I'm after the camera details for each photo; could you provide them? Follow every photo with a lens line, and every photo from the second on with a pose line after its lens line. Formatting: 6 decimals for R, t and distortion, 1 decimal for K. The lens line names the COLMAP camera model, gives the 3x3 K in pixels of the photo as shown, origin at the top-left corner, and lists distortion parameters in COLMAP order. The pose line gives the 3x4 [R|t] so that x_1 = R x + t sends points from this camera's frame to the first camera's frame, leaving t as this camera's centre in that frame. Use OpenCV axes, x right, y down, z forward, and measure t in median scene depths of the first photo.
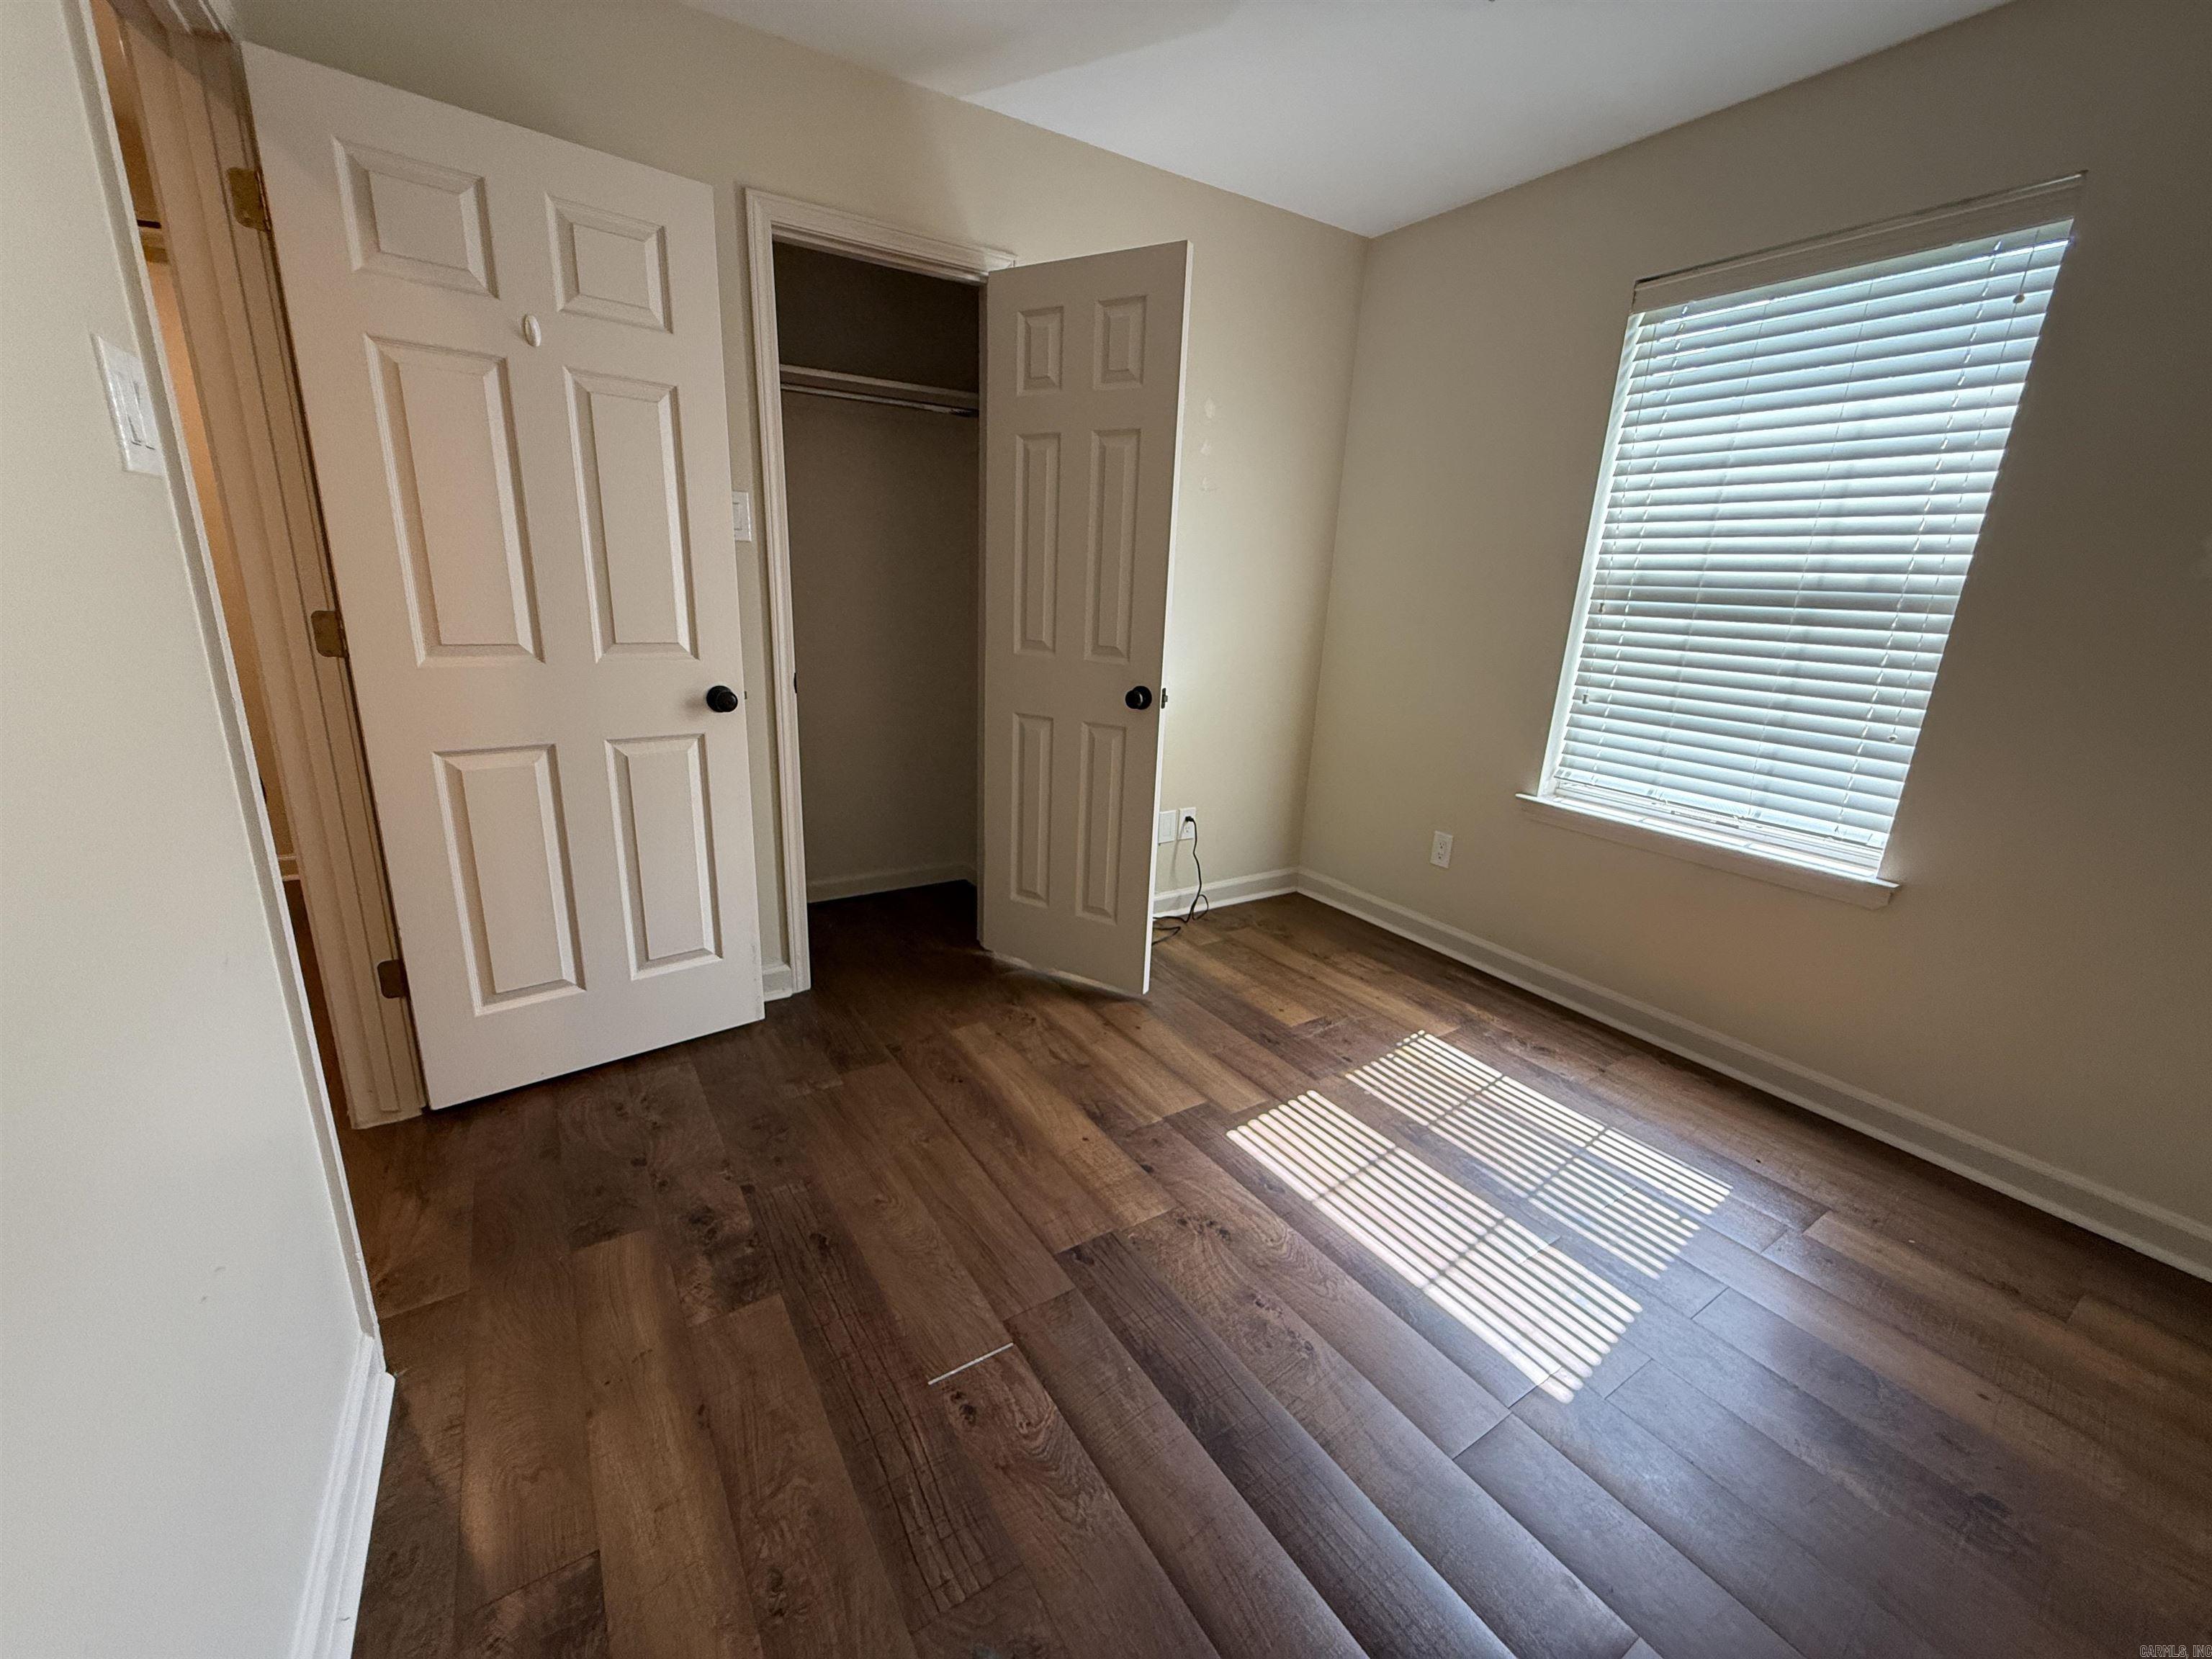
lens RADIAL K [[885.7, 0, 1102.1], [0, 885.7, 827.1], [0, 0, 1]] dist [-0.000815, 0.000775]
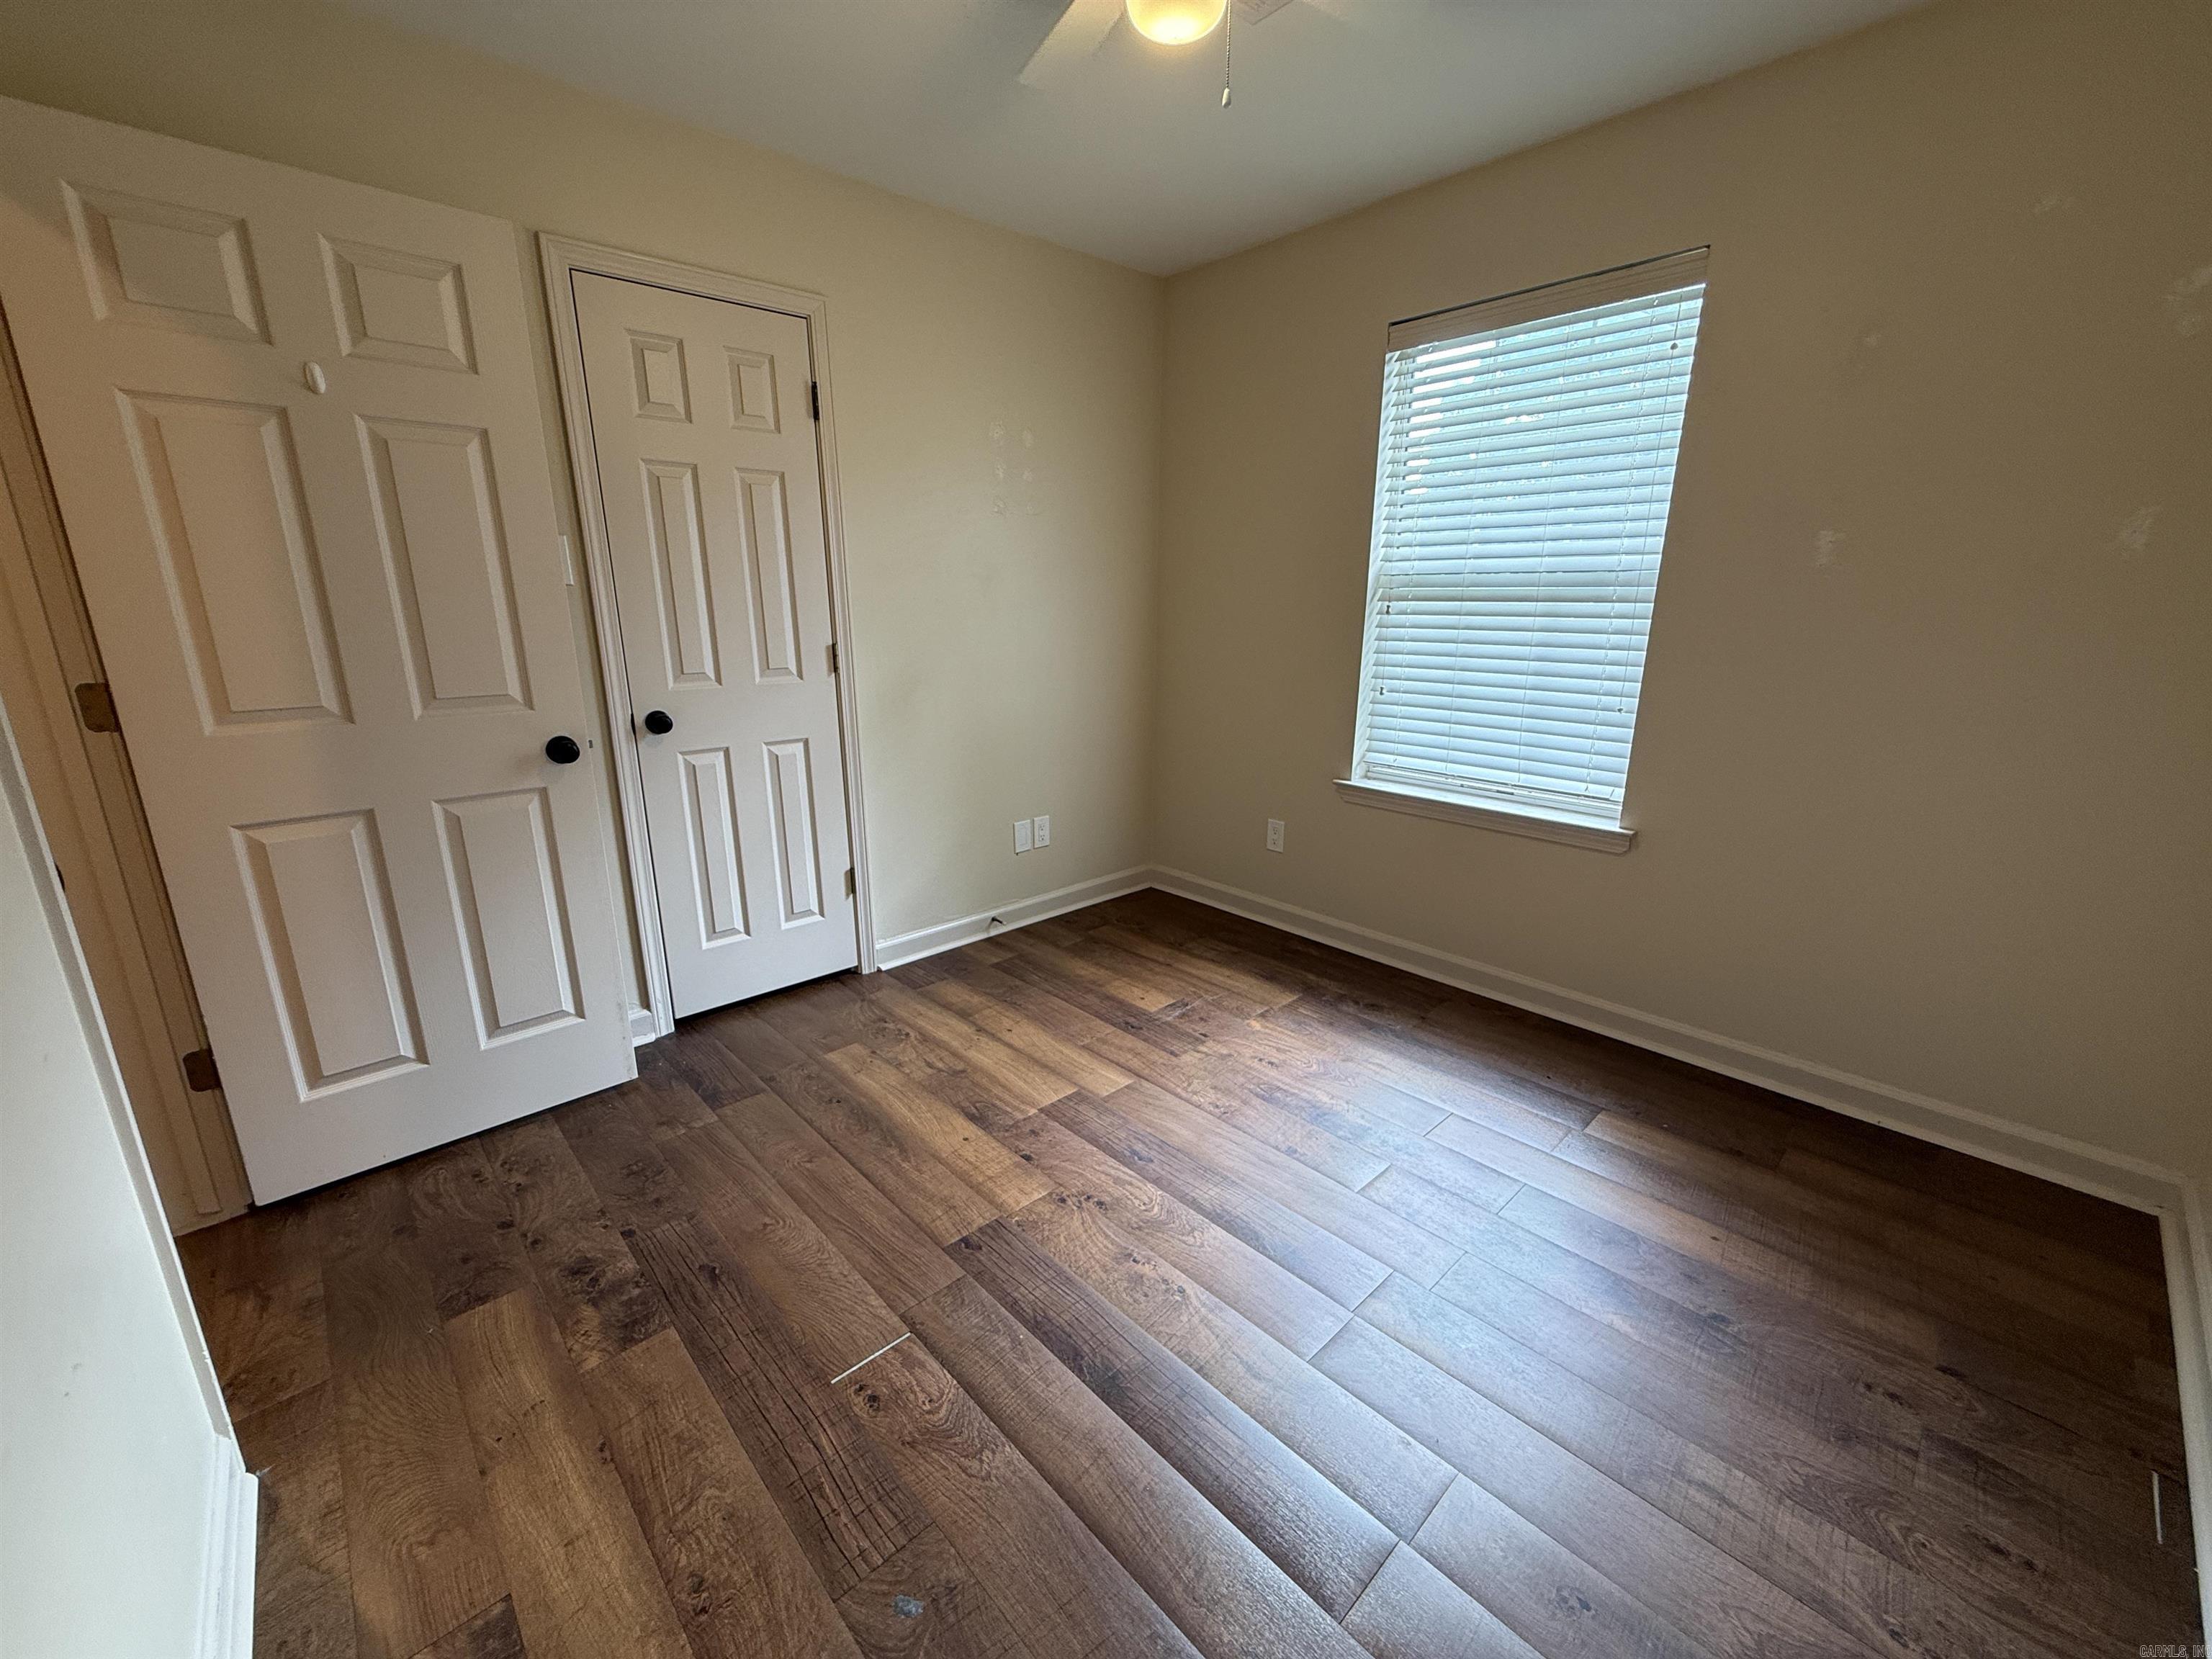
lens RADIAL K [[885.7, 0, 1101.5], [0, 885.7, 824.6], [0, 0, 1]] dist [-0.000815, 0.000775]
pose [[0.984555, -0.085357, 0.152860, 0.013297], [0.087626, 0.996120, -0.008160, 0.004236], [-0.151570, 0.021428, 0.988214, -0.087093]]
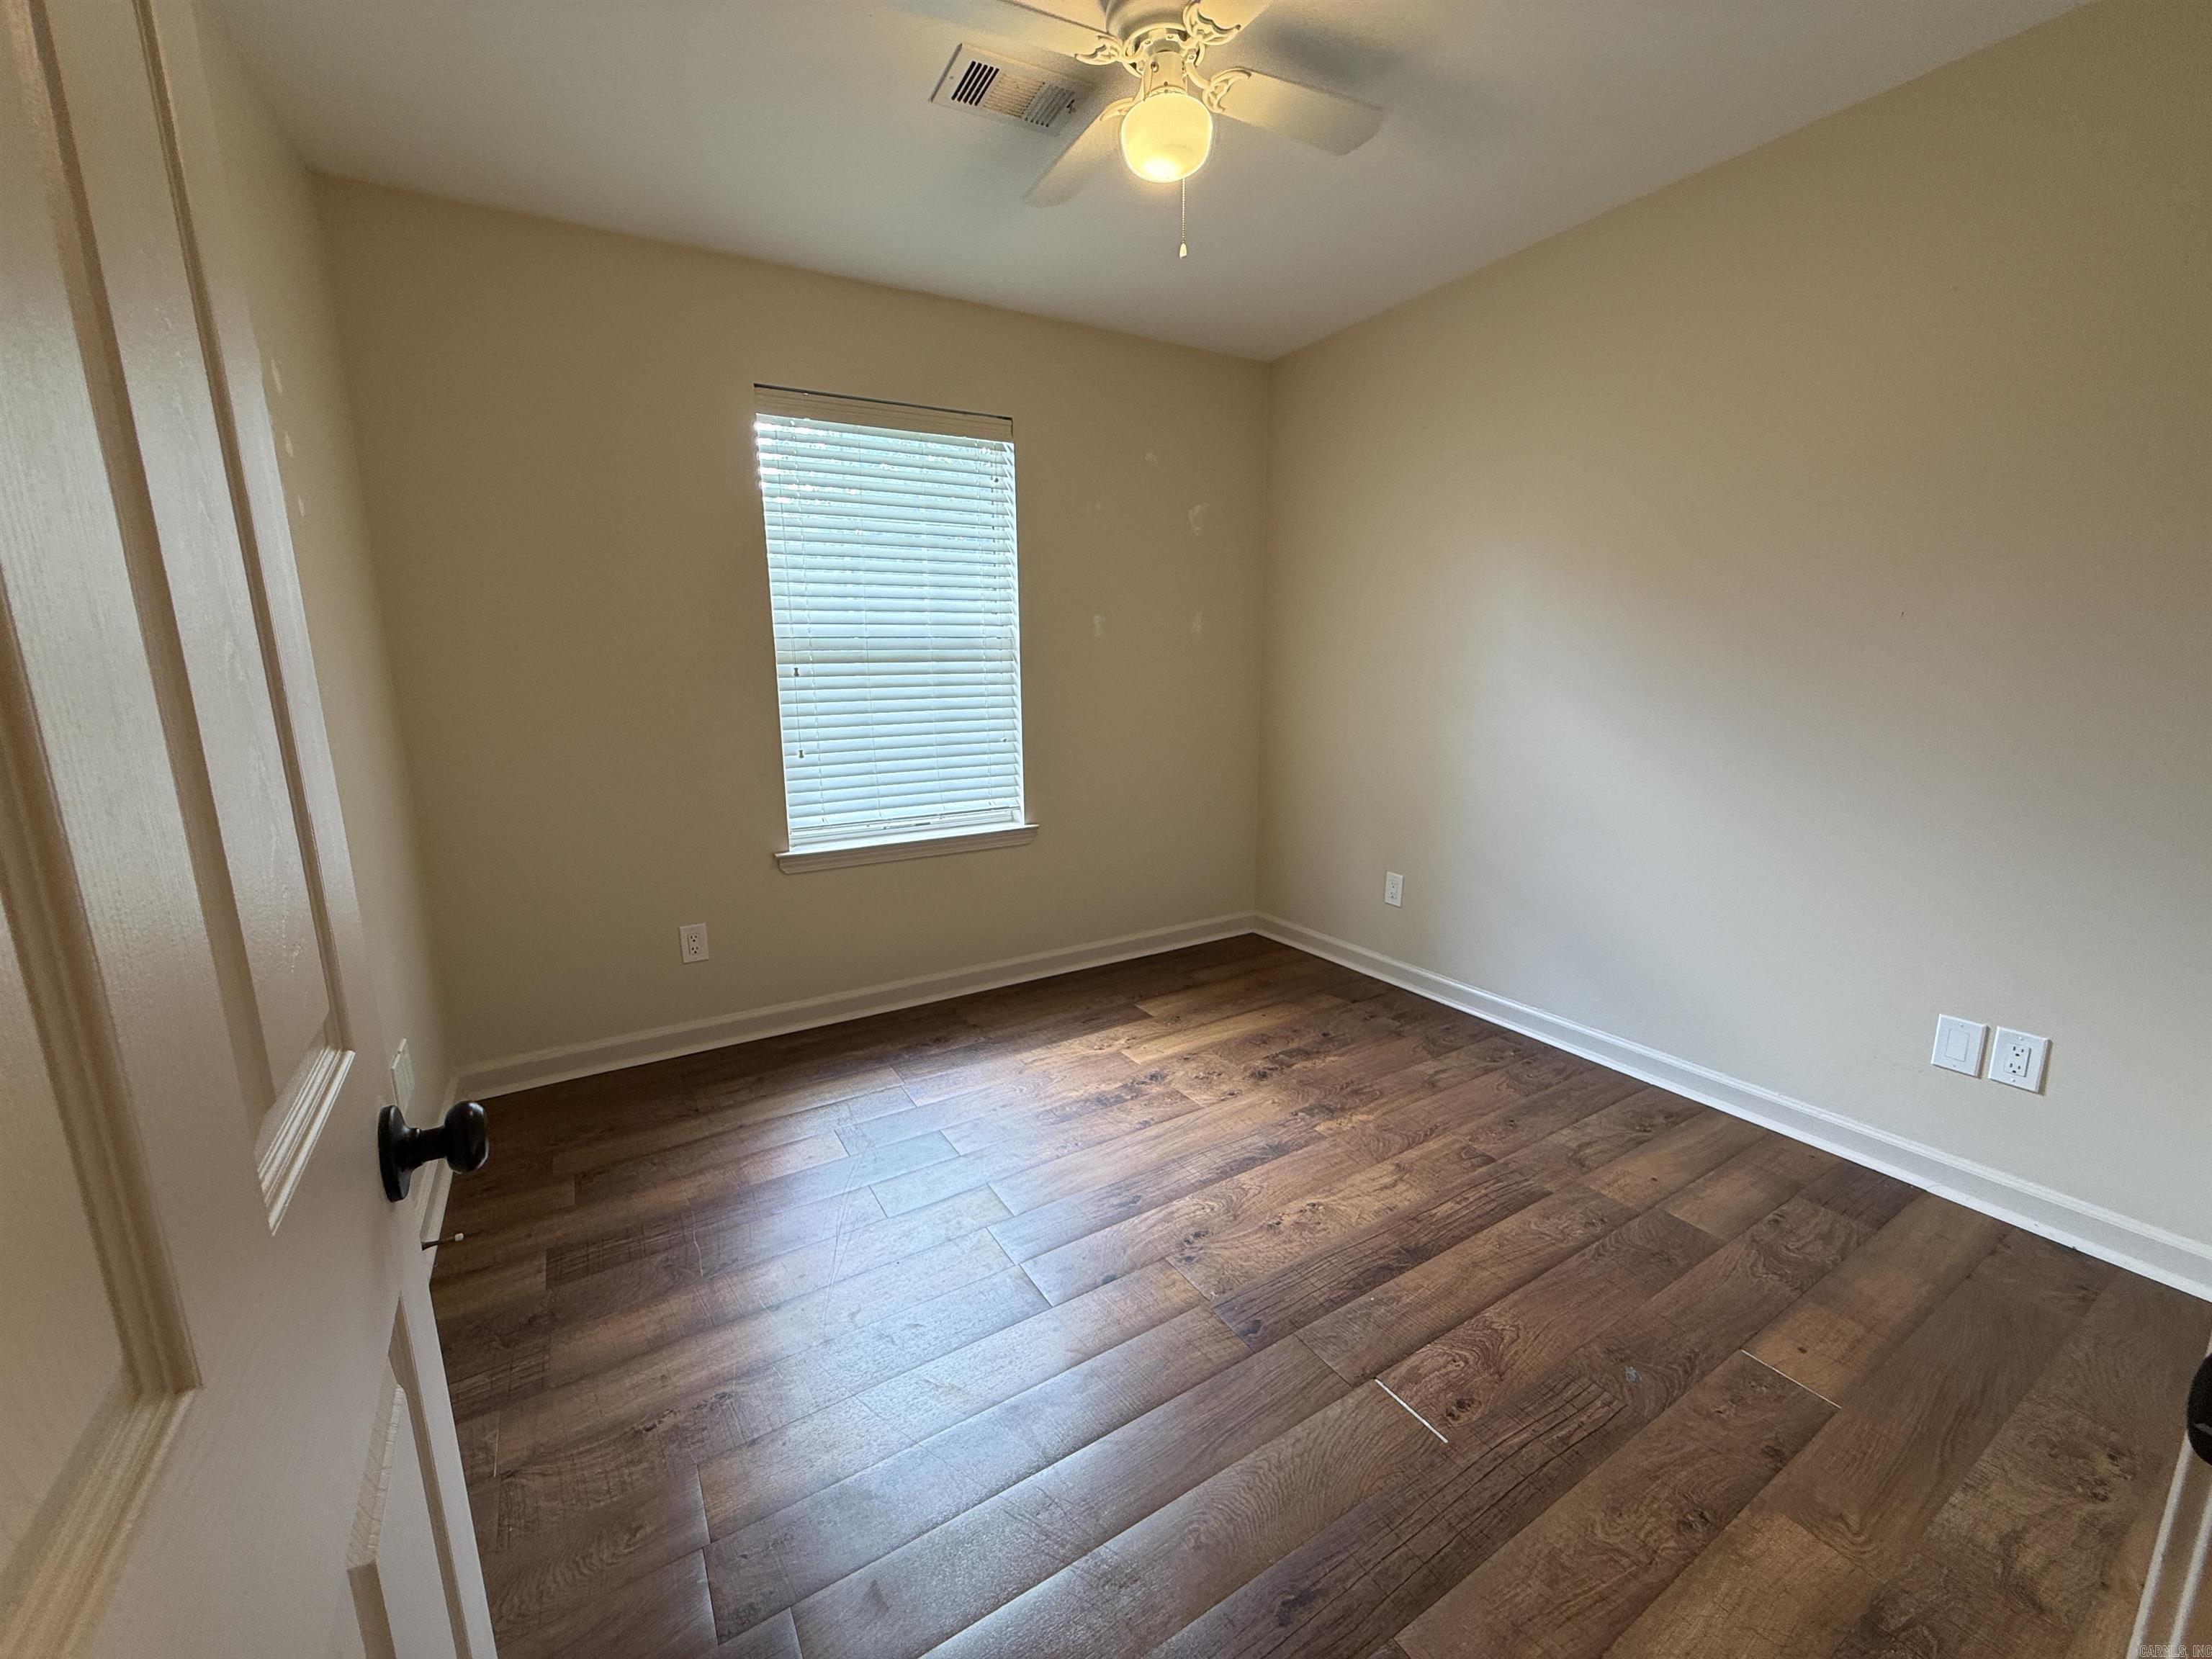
lens RADIAL K [[885.7, 0, 1098.2], [0, 885.7, 827.9], [0, 0, 1]] dist [-0.000815, 0.000775]
pose [[0.033579, -0.232215, 0.972085, -0.888568], [0.281930, 0.935334, 0.213697, -0.315088], [-0.958847, 0.266884, 0.096876, 0.938673]]
